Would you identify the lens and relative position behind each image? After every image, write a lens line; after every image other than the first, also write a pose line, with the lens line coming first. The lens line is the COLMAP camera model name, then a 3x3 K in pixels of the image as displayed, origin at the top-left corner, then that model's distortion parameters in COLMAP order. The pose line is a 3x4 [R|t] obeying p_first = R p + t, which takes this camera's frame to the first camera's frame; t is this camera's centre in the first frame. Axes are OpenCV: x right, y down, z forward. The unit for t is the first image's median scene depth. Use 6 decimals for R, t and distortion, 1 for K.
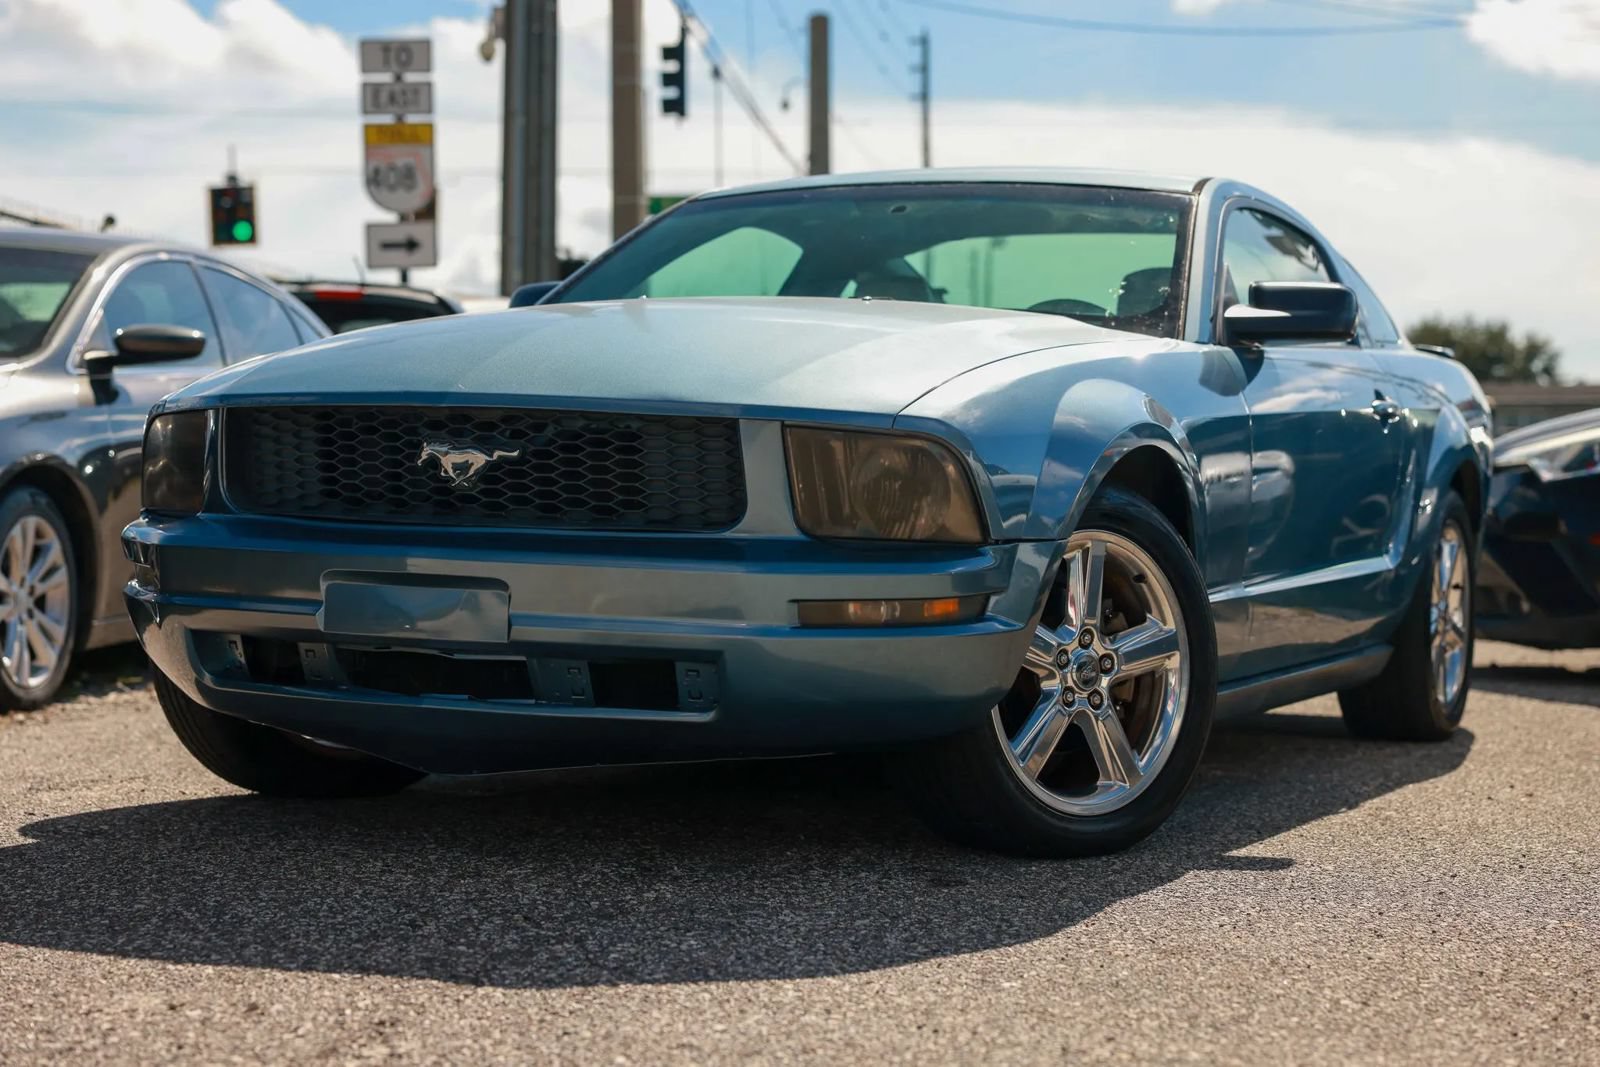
lens RADIAL K [[2741.1, 0, 800.0], [0, 2741.1, 533.5], [0, 0, 1]] dist [0.153648, 0.050521]
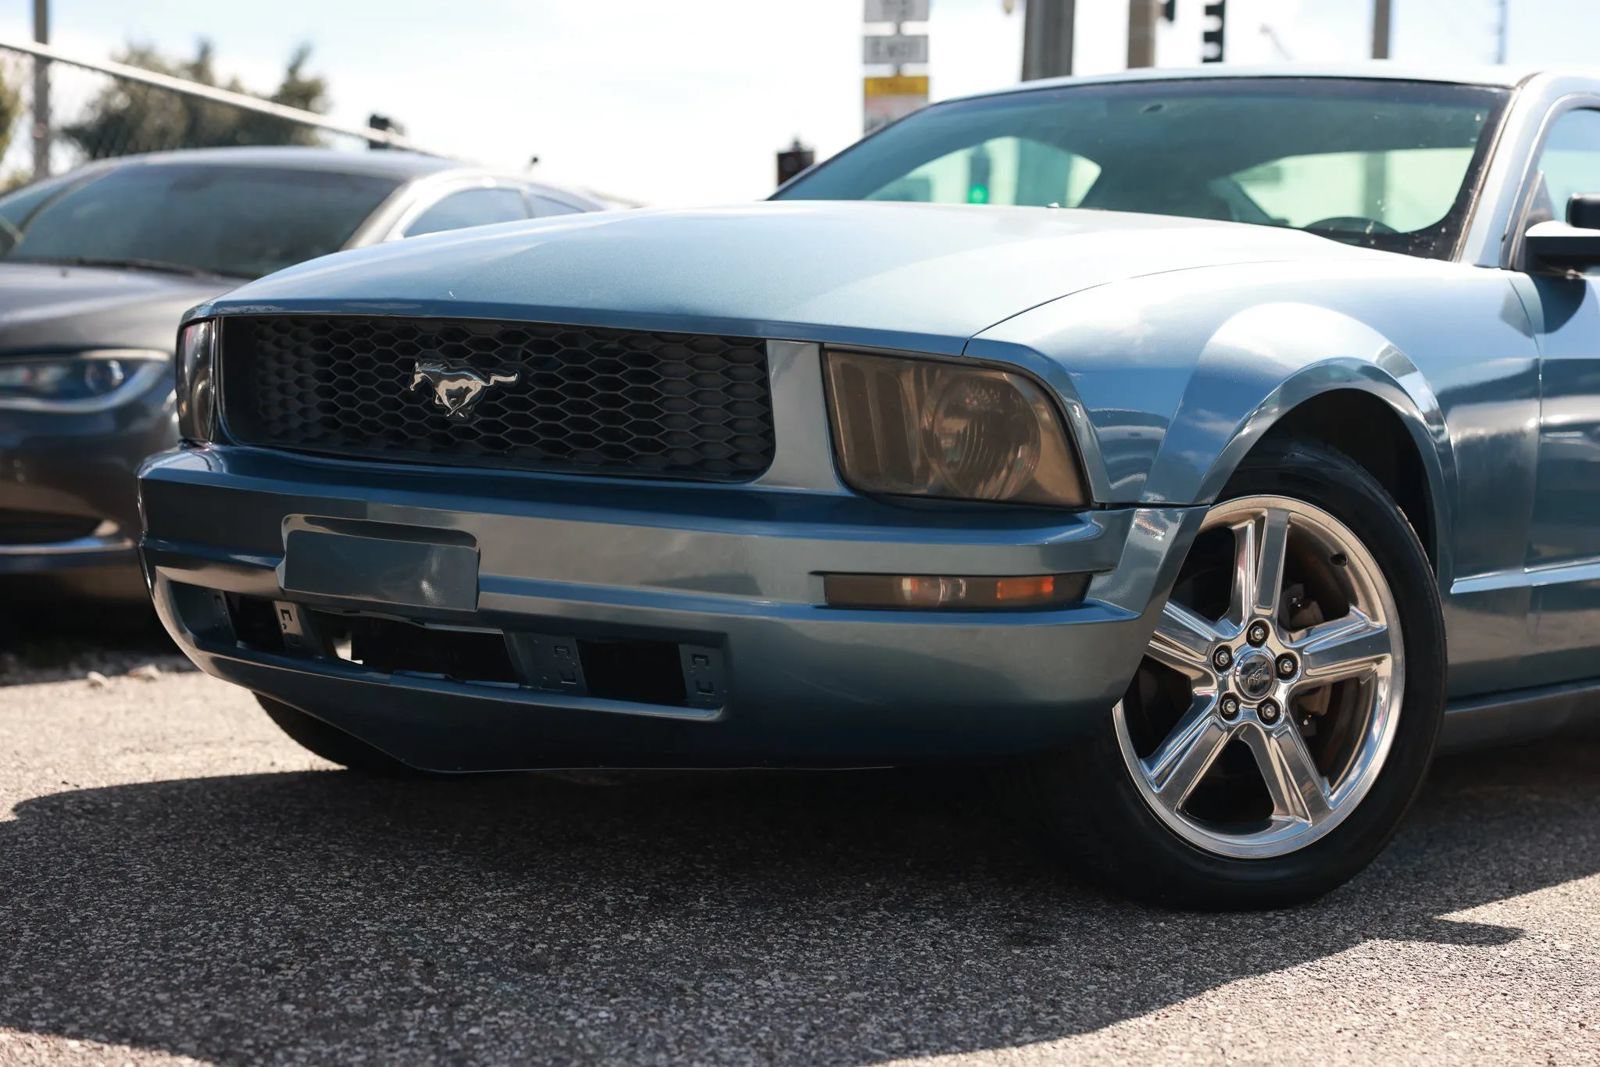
lens RADIAL K [[2741.1, 0, 800.0], [0, 2741.1, 533.5], [0, 0, 1]] dist [0.153648, 0.050521]
pose [[0.982449, 0.033041, -0.183580, 0.127756], [-0.030186, 0.999376, 0.018324, -0.000793], [0.184071, -0.012461, 0.982834, 0.217124]]
